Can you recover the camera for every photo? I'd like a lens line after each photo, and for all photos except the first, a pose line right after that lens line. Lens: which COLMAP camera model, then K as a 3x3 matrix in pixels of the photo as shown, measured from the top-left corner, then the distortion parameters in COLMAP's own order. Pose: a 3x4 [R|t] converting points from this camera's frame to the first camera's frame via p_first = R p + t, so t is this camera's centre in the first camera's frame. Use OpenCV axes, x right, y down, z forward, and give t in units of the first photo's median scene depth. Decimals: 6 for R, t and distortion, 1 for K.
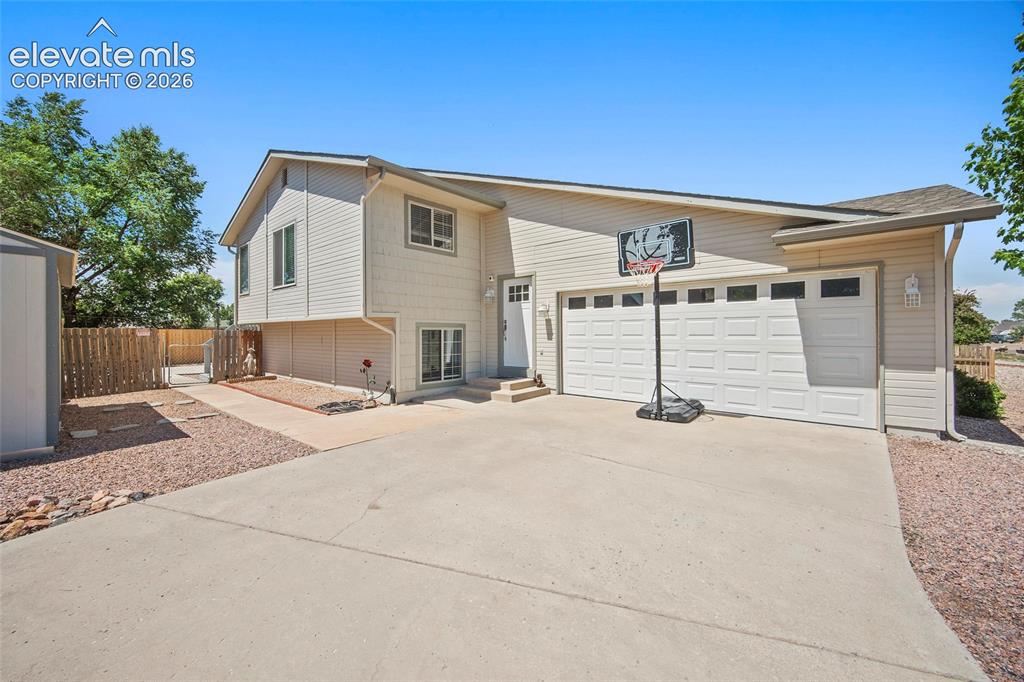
lens RADIAL K [[399.4, 0, 511.0], [0, 399.4, 335.9], [0, 0, 1]] dist [0.000790, 0.000321]
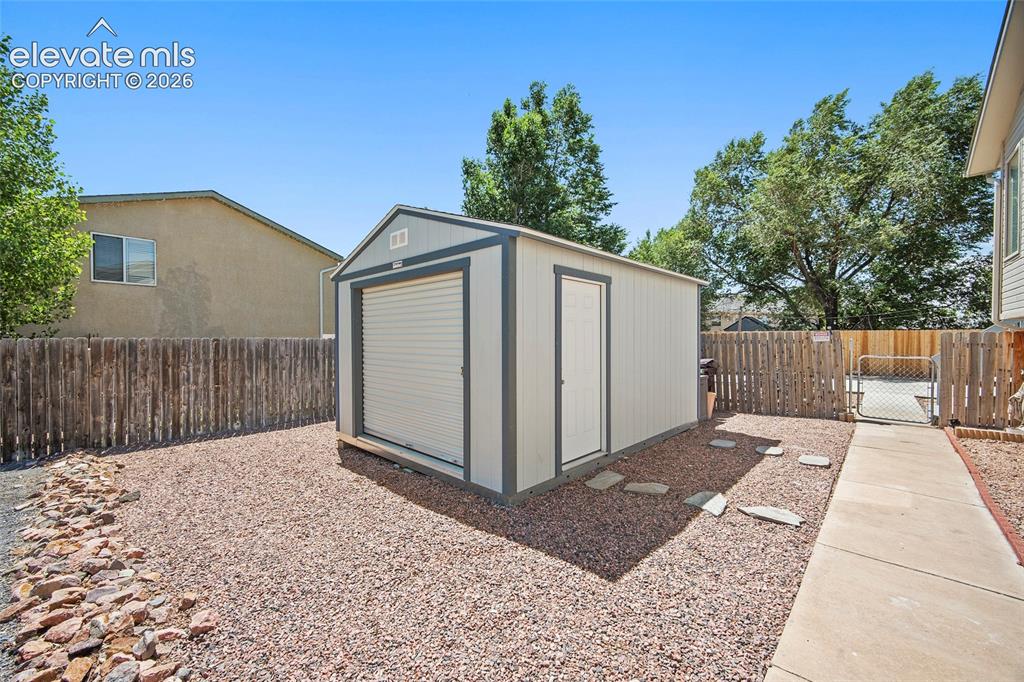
lens RADIAL K [[399.4, 0, 510.8], [0, 399.4, 339.8], [0, 0, 1]] dist [0.000790, 0.000321]
pose [[-0.038624, 0.007629, -0.999225, -0.098260], [-0.001093, 0.999970, 0.007677, -0.004559], [0.999253, 0.001389, -0.038615, 0.251781]]
